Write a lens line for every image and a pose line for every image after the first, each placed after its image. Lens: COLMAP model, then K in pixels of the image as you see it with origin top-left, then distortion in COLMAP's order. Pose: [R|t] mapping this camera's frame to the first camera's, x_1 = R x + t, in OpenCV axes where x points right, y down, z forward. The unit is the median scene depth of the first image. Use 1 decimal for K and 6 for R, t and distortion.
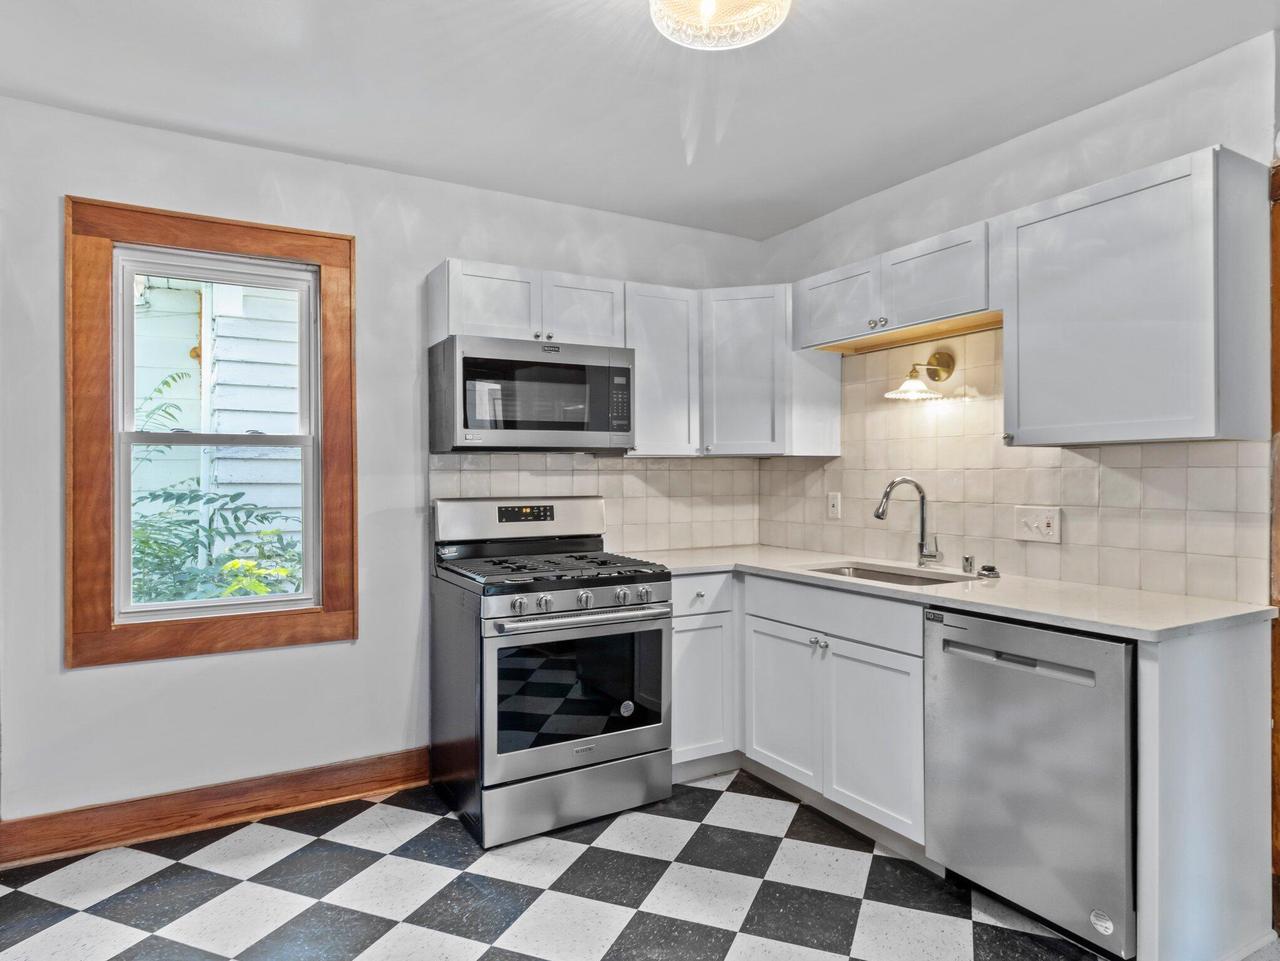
lens RADIAL K [[776.5, 0, 648.6], [0, 776.5, 474.7], [0, 0, 1]] dist [0.001530, -0.000653]
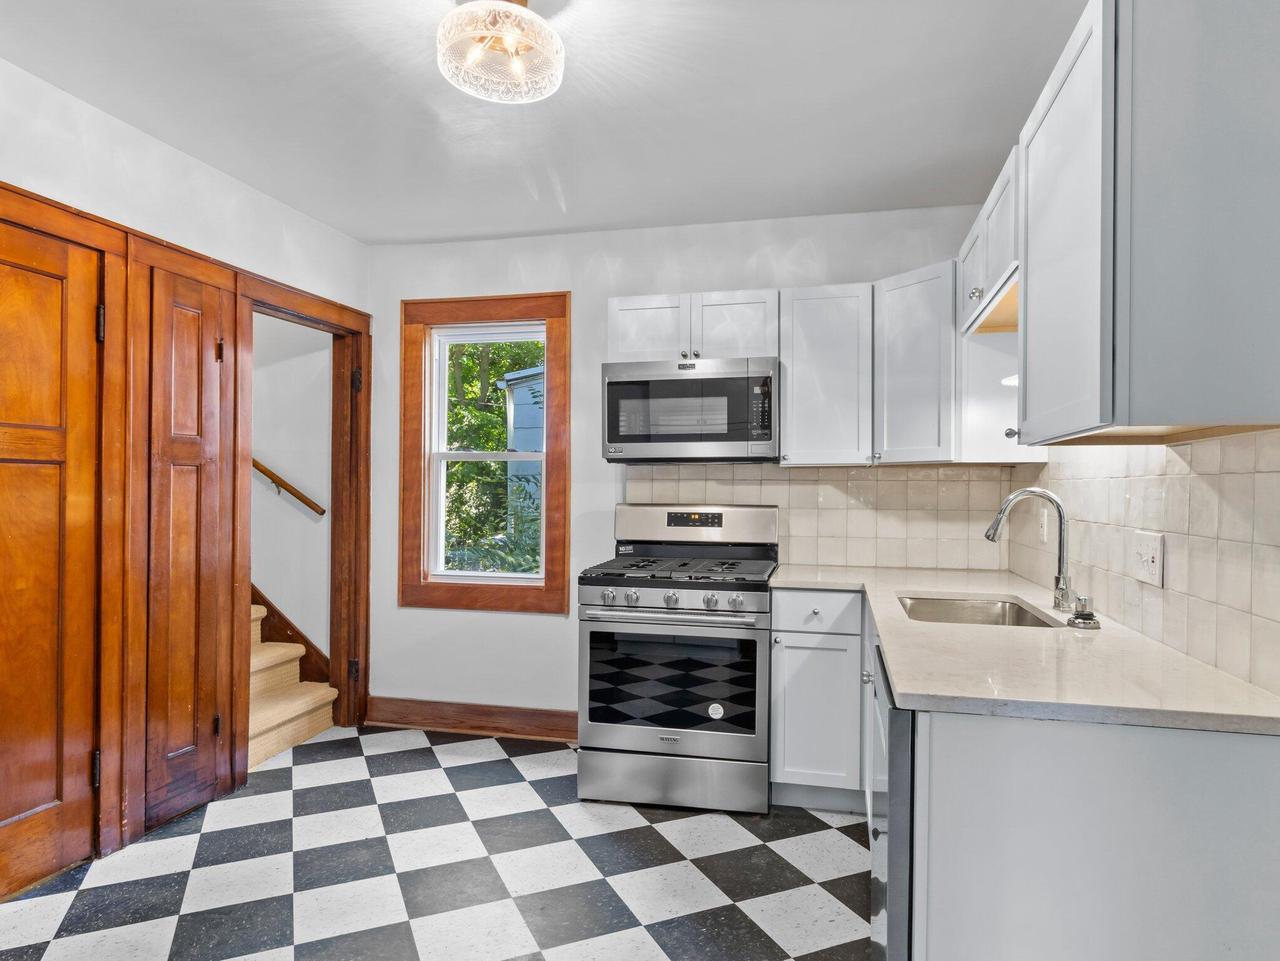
lens RADIAL K [[785.9, 0, 648.6], [0, 785.9, 487.6], [0, 0, 1]] dist [0.003127, 0.000401]
pose [[0.726430, 0.008224, -0.687191, 0.605756], [-0.009090, 0.999956, 0.002359, 0.003975], [0.687181, 0.004533, 0.726473, 0.179000]]
